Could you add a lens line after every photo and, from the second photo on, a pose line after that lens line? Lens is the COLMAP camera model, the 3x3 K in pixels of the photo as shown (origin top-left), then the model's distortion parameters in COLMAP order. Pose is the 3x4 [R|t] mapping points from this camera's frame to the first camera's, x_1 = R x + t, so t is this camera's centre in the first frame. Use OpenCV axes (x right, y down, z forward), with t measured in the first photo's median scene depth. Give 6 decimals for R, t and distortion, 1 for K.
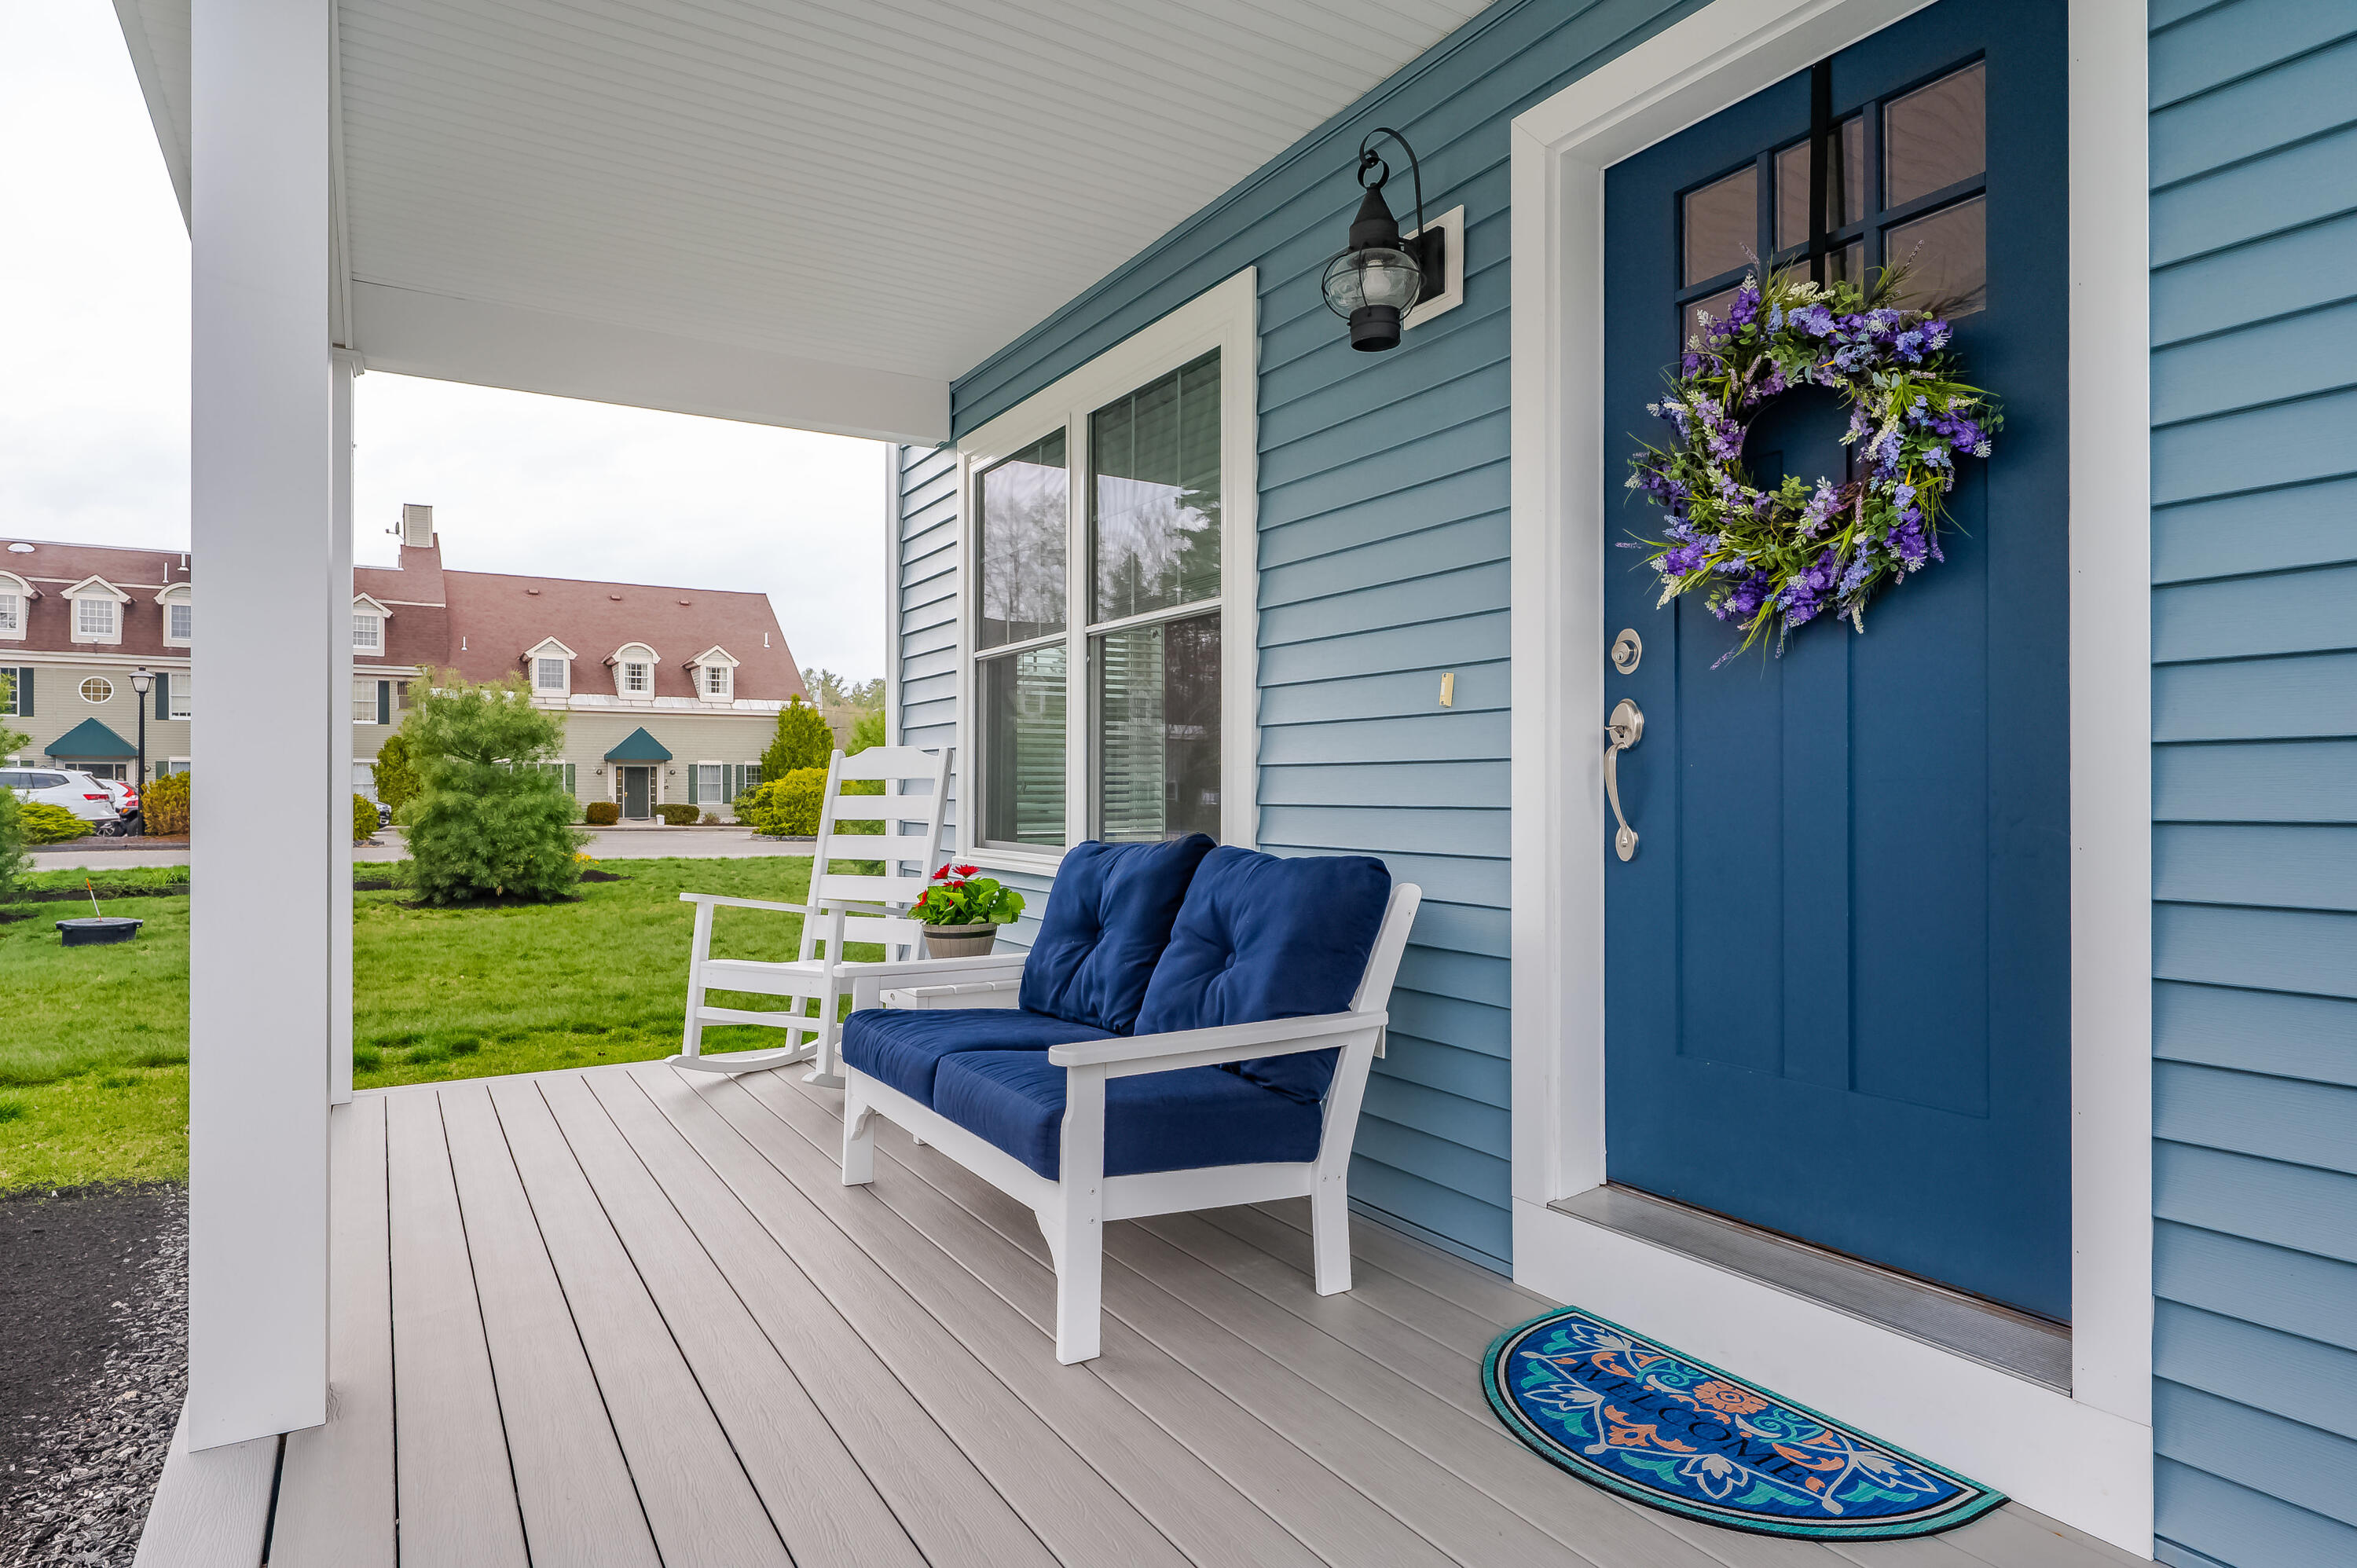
lens RADIAL K [[1340.0, 0, 1180.9], [0, 1340.0, 776.4], [0, 0, 1]] dist [-0.000153, 0.000117]
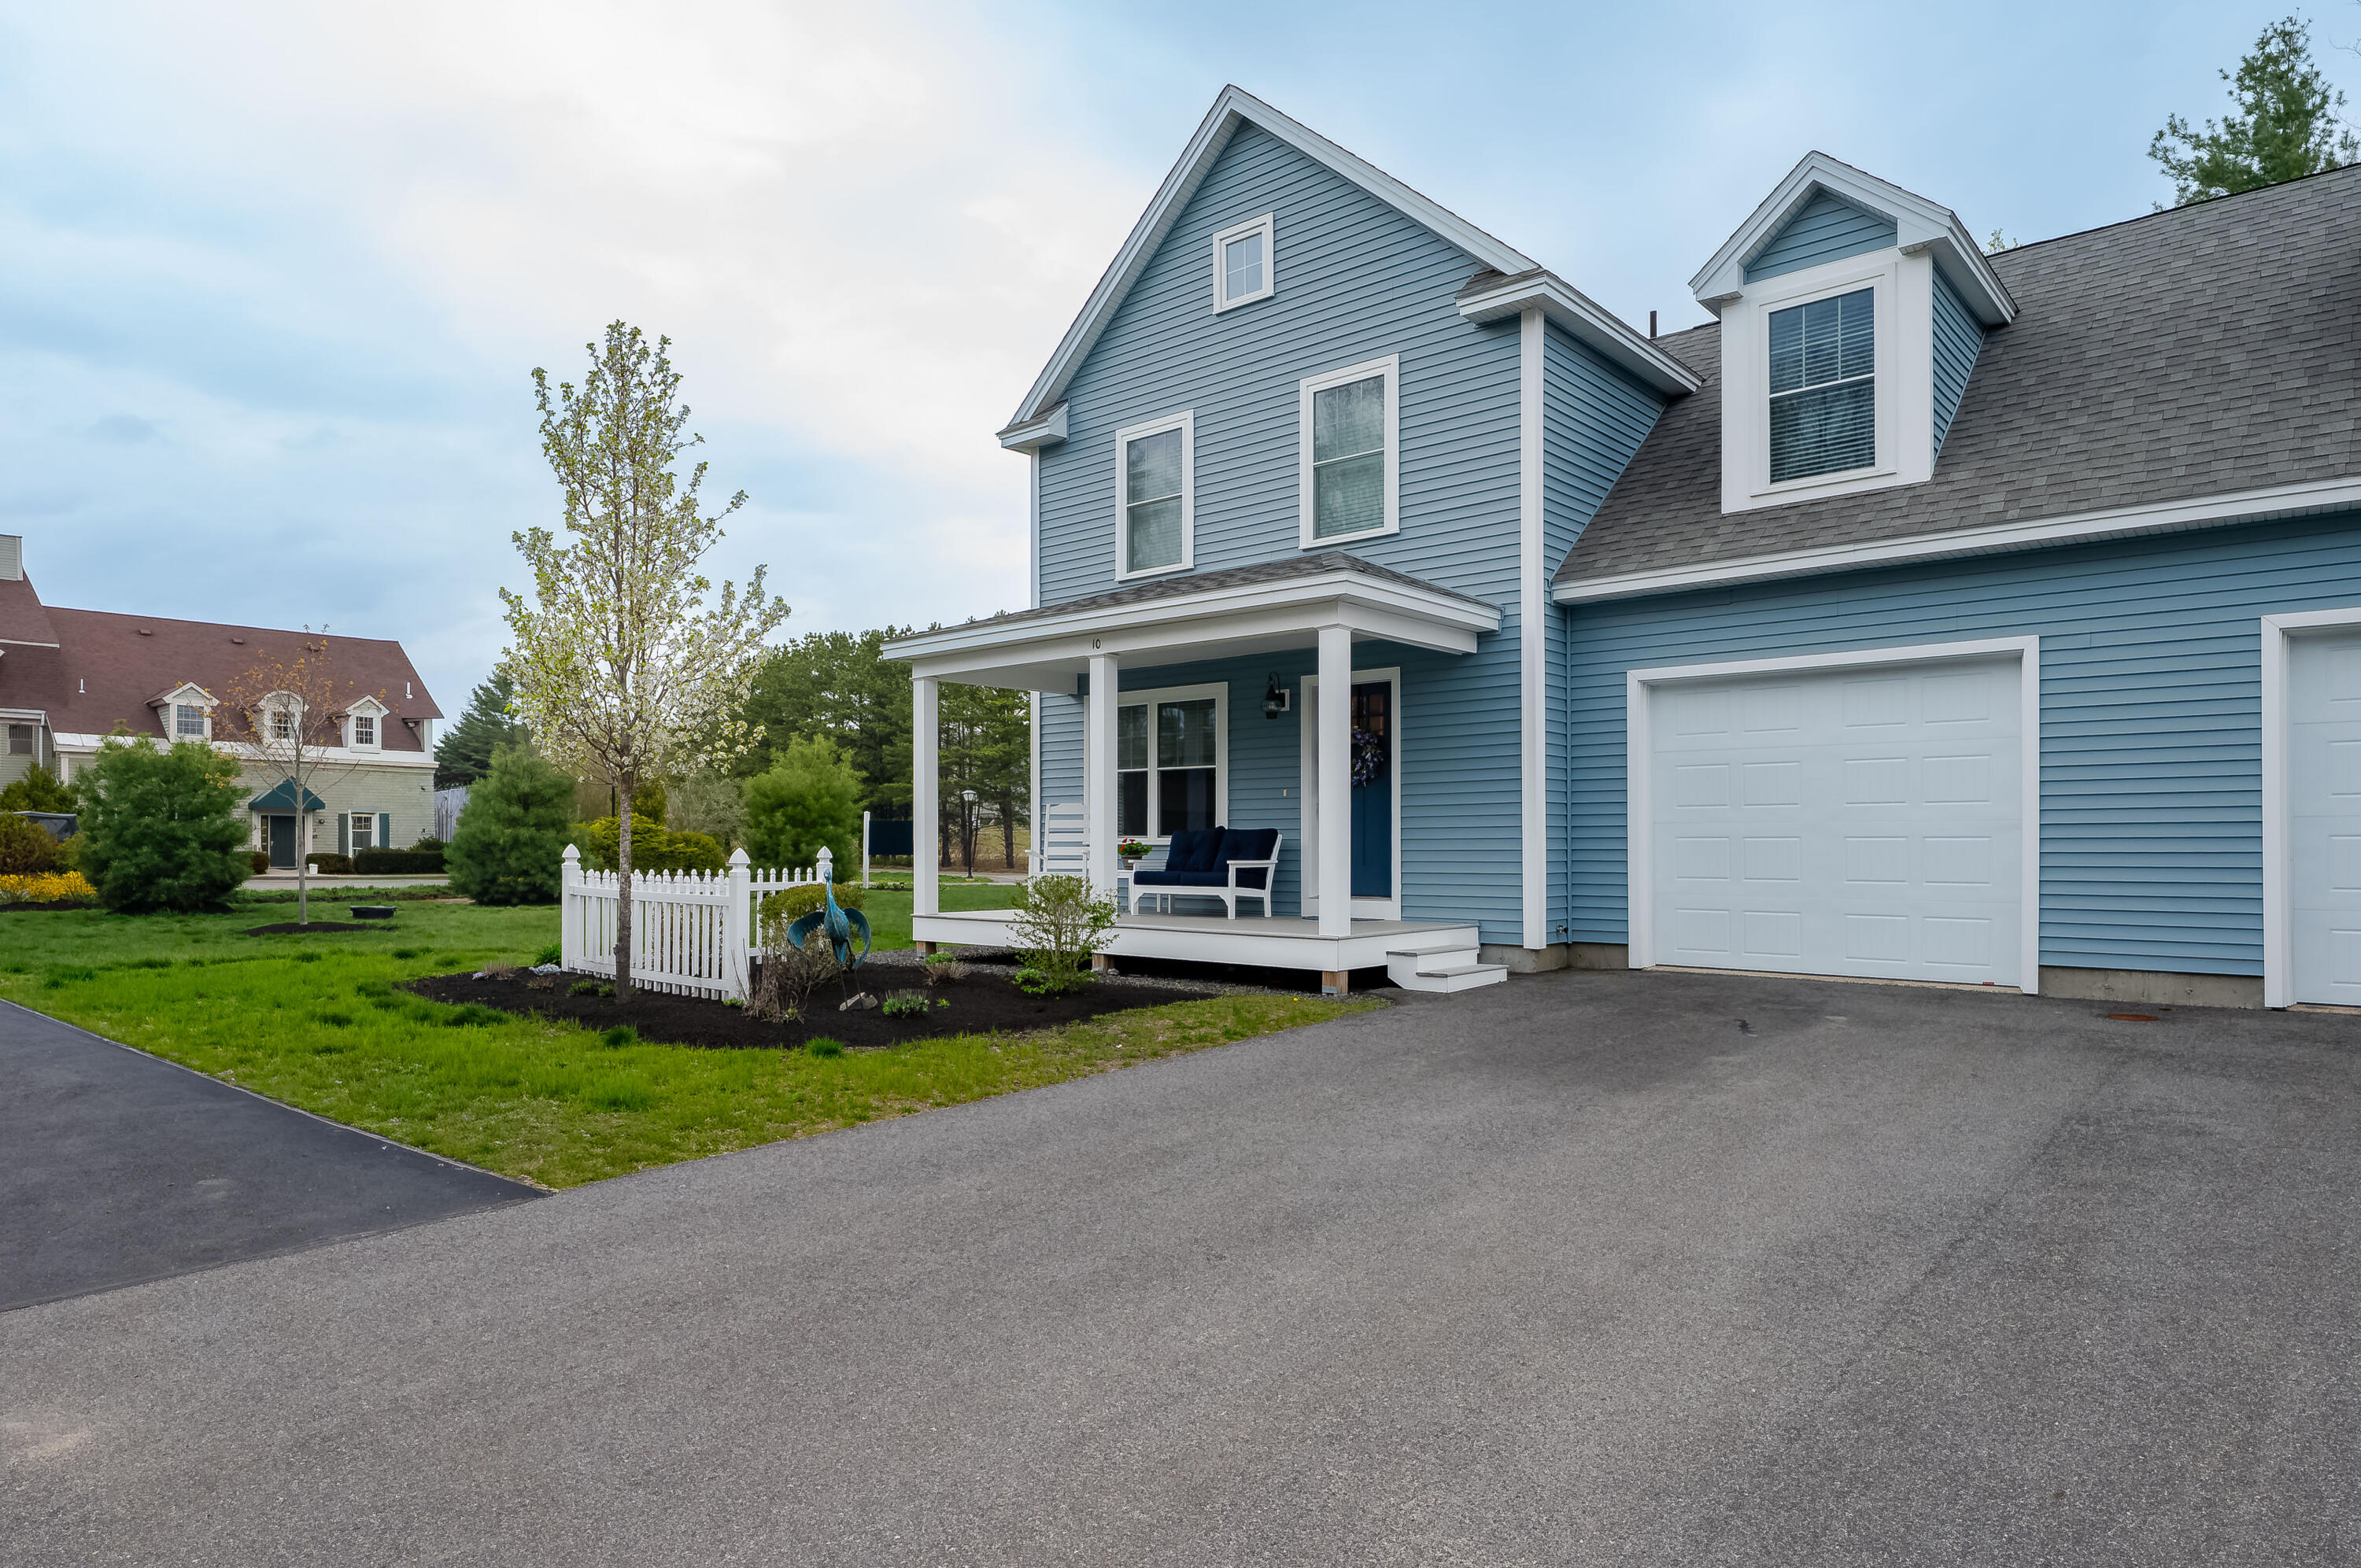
lens RADIAL K [[1342.2, 0, 1172.9], [0, 1342.2, 793.1], [0, 0, 1]] dist [-0.000153, 0.000117]
pose [[0.955074, 0.010302, 0.296188, -0.071713], [-0.001946, 0.999592, -0.028493, 0.003204], [-0.296360, 0.026636, 0.954705, -0.153566]]
